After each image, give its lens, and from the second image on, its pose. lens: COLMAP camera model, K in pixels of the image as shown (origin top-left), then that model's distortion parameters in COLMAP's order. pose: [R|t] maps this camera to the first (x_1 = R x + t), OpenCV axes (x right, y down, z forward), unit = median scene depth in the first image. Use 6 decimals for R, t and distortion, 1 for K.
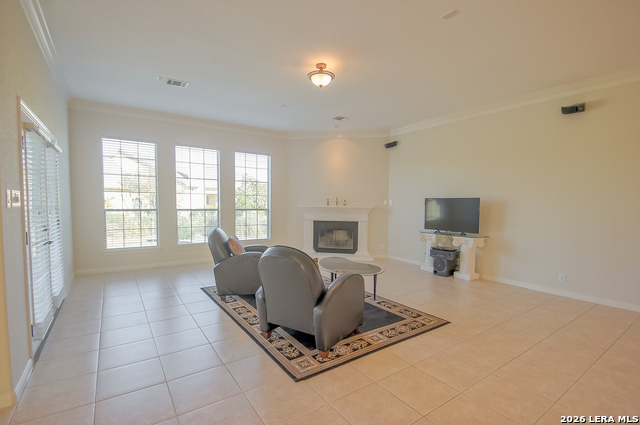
lens RADIAL K [[289.2, 0, 322.0], [0, 289.2, 221.9], [0, 0, 1]] dist [-0.000172, 0.000056]
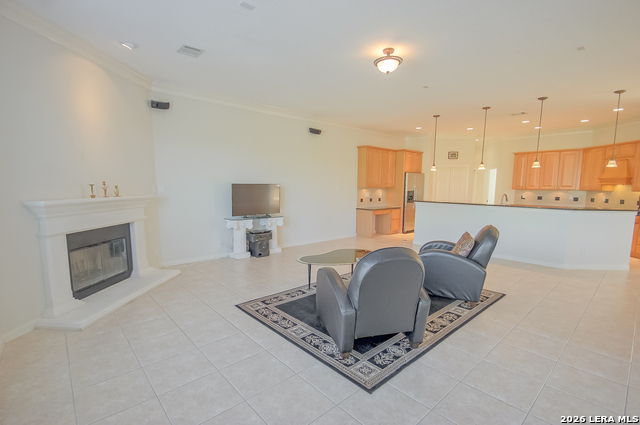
lens RADIAL K [[296.9, 0, 318.3], [0, 296.9, 218.9], [0, 0, 1]] dist [0.016841, -0.019754]
pose [[-0.102190, -0.120318, 0.987462, -0.669162], [0.063572, 0.989839, 0.127187, -0.079474], [-0.992732, 0.075772, -0.093502, 0.888117]]
